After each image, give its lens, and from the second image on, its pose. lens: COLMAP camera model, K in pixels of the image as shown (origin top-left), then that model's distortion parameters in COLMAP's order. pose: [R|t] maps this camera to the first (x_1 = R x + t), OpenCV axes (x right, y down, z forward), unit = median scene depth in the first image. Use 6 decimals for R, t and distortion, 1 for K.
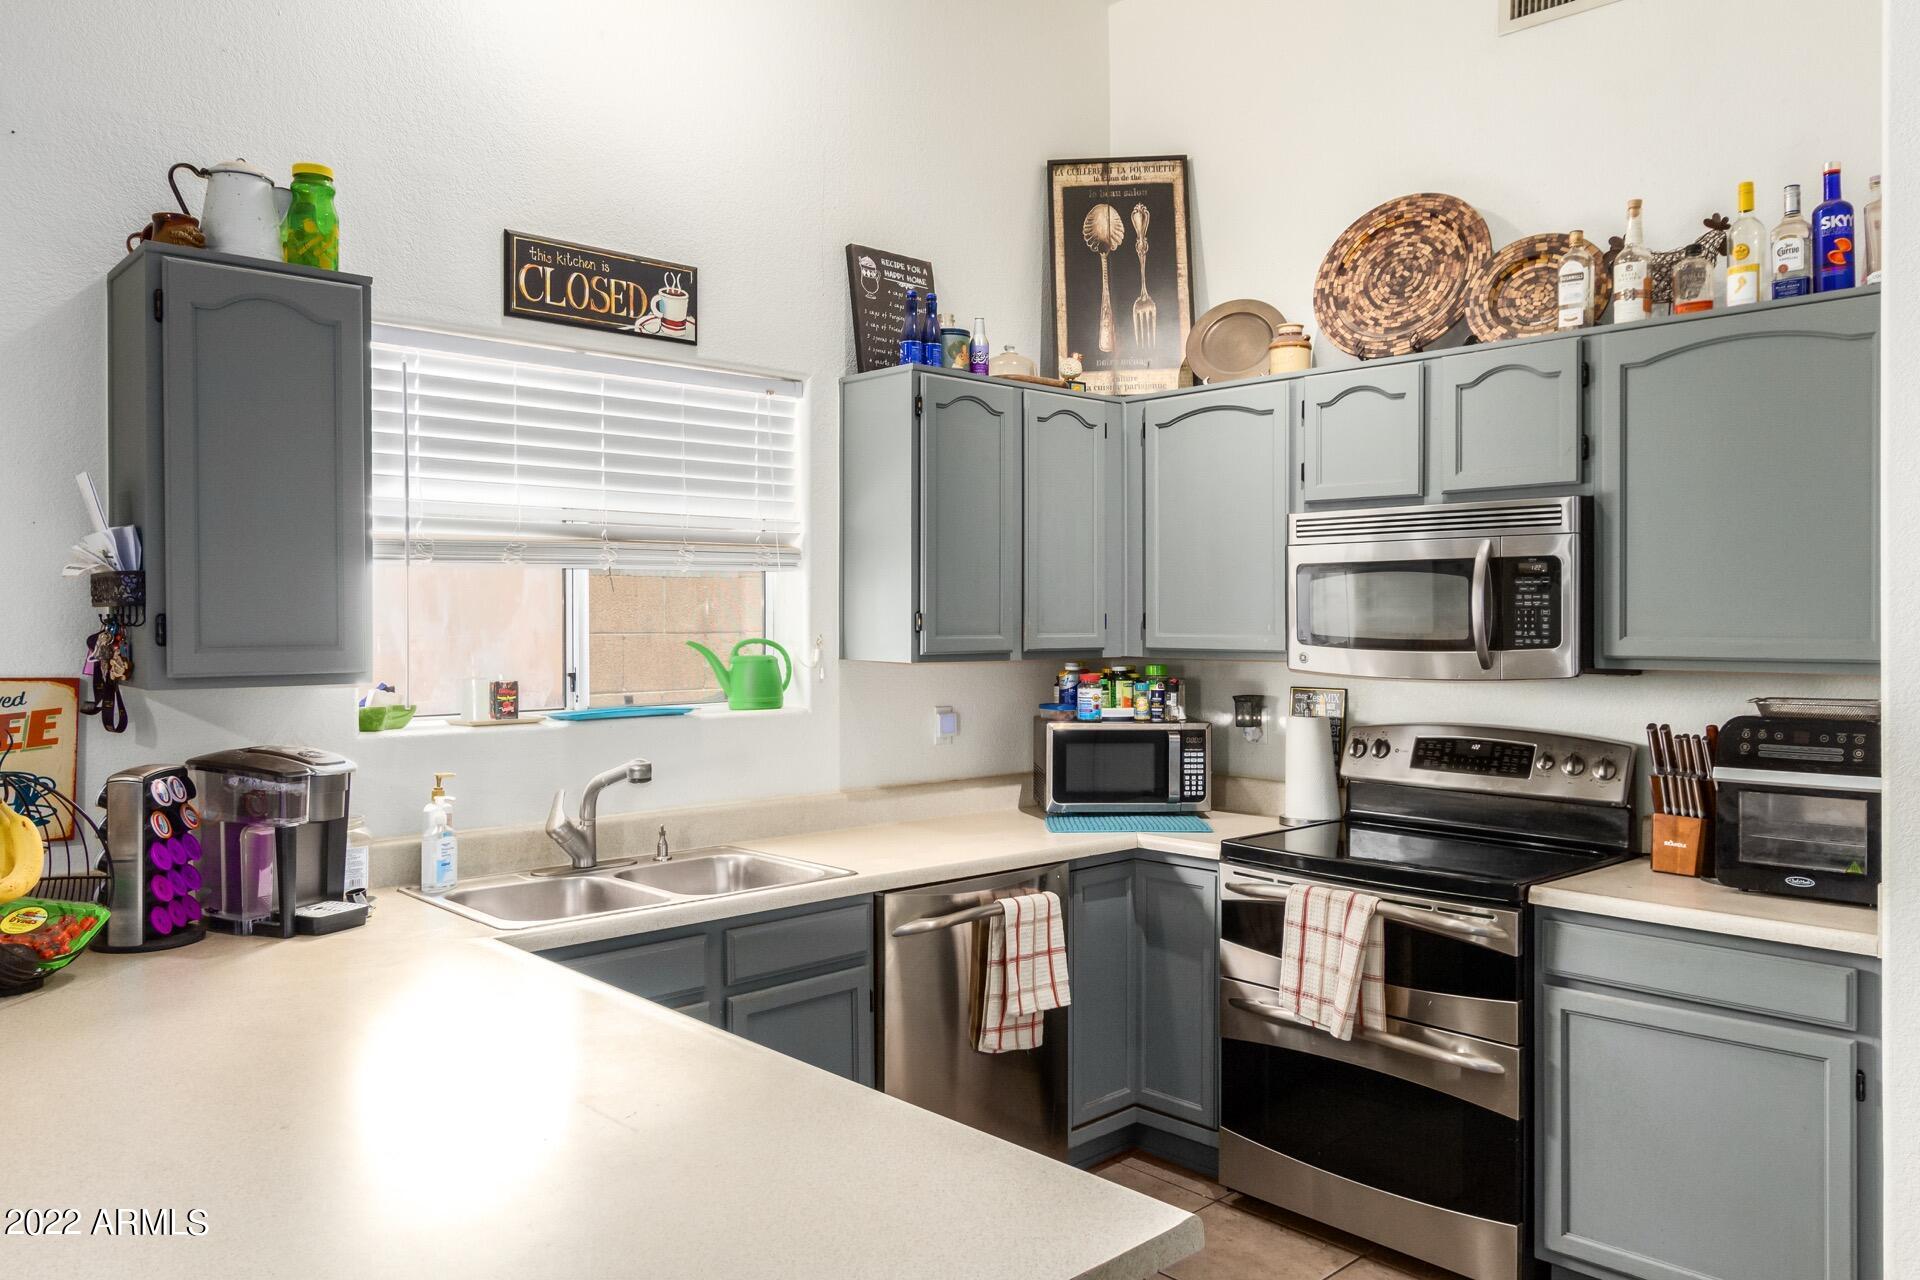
lens RADIAL K [[1383.7, 0, 961.0], [0, 1383.7, 636.6], [0, 0, 1]] dist [0.003282, 0.007635]
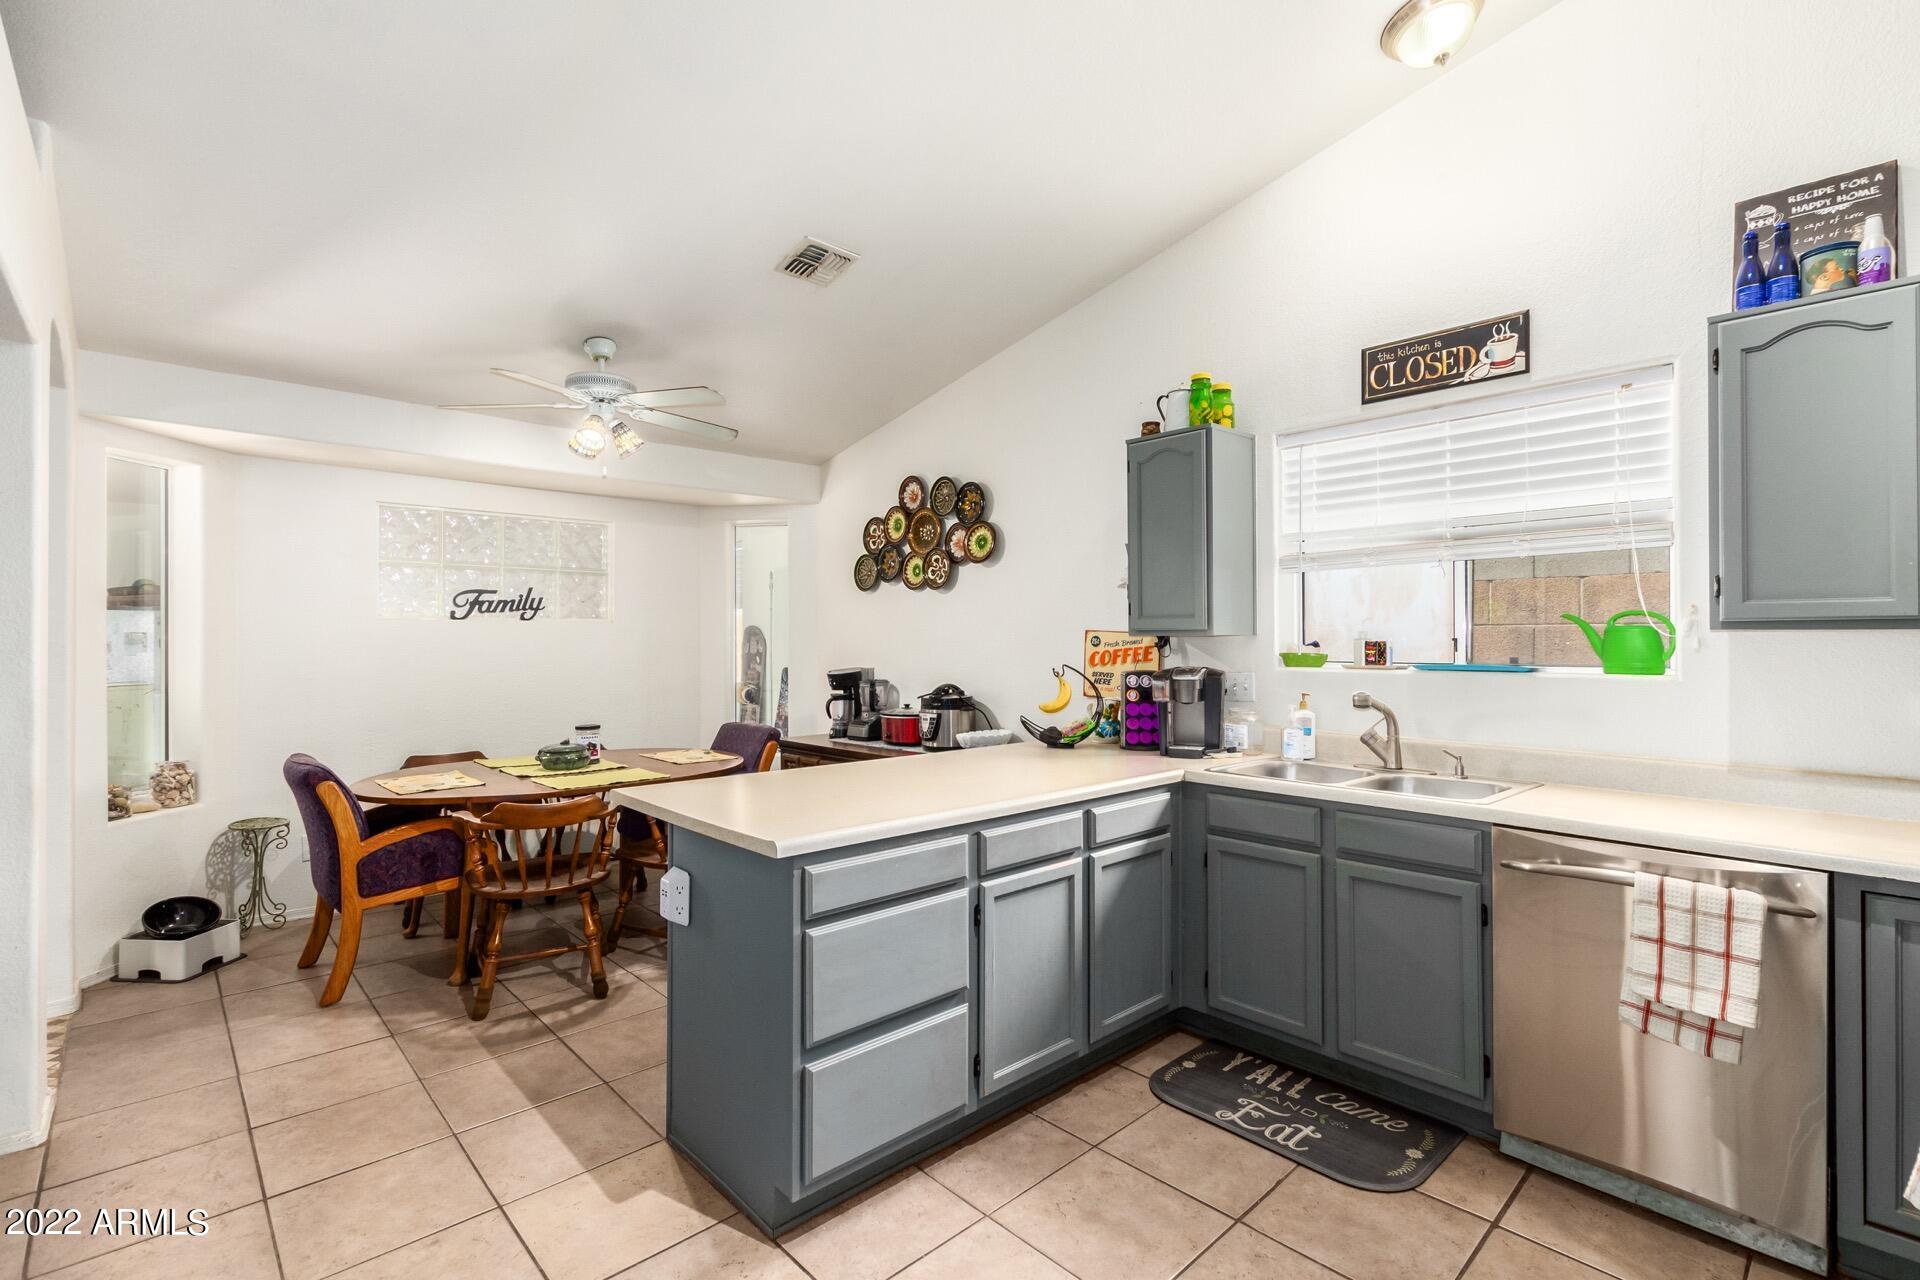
lens RADIAL K [[880.7, 0, 960.8], [0, 880.7, 637.8], [0, 0, 1]] dist [0.004537, -0.000104]
pose [[0.002602, -0.002006, -0.999995, 0.611340], [-0.011402, 0.999933, -0.002036, 0.034085], [0.999932, 0.011408, 0.002579, 0.511280]]
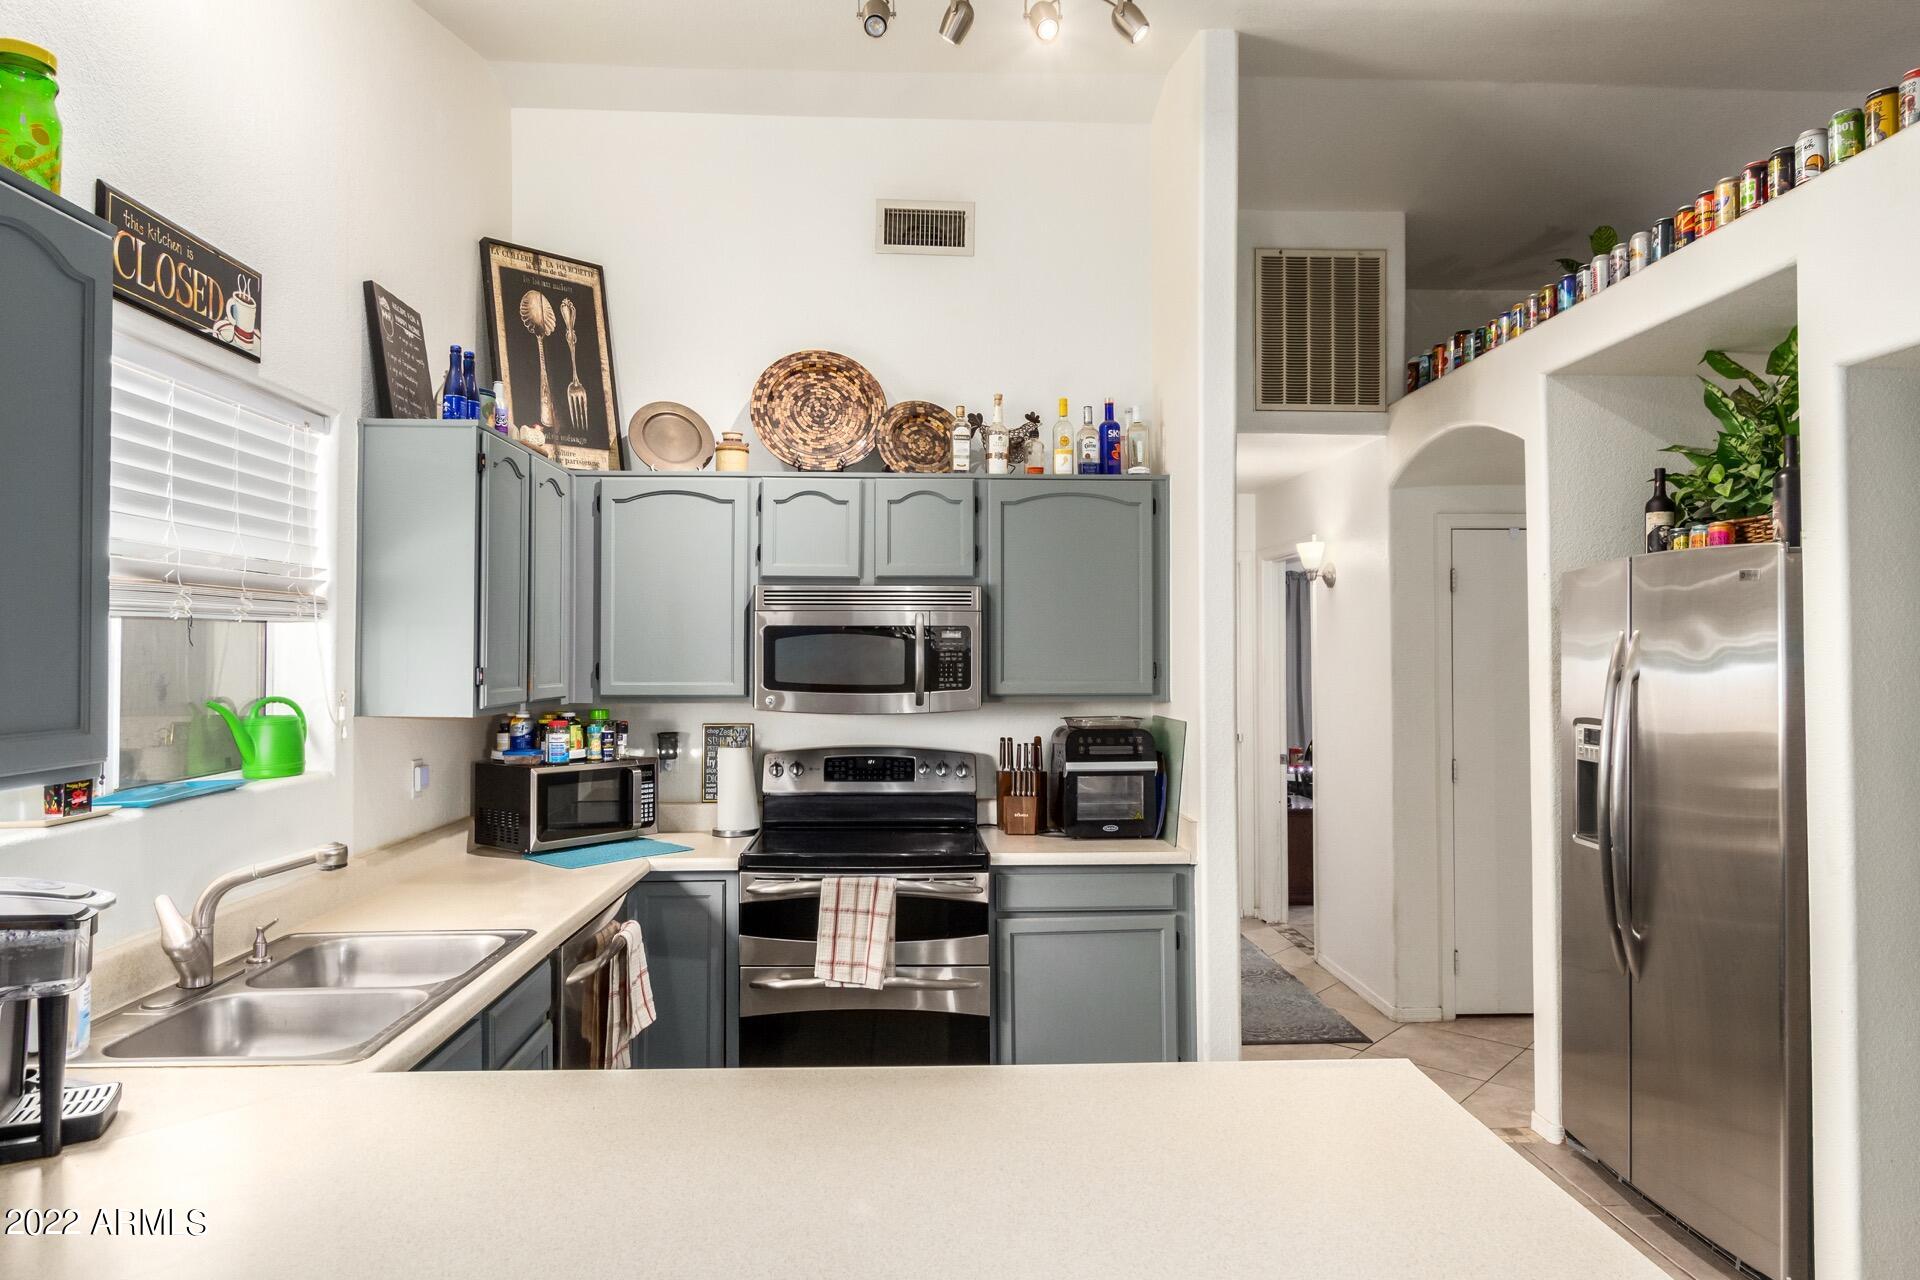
lens RADIAL K [[1140.2, 0, 960.0], [0, 1140.2, 640.6], [0, 0, 1]] dist [-0.000574, 0.002621]
pose [[0.651694, 0.009967, 0.758416, -0.460969], [0.009393, 0.999731, -0.021210, -0.016727], [-0.758424, 0.020946, 0.651425, 0.207484]]
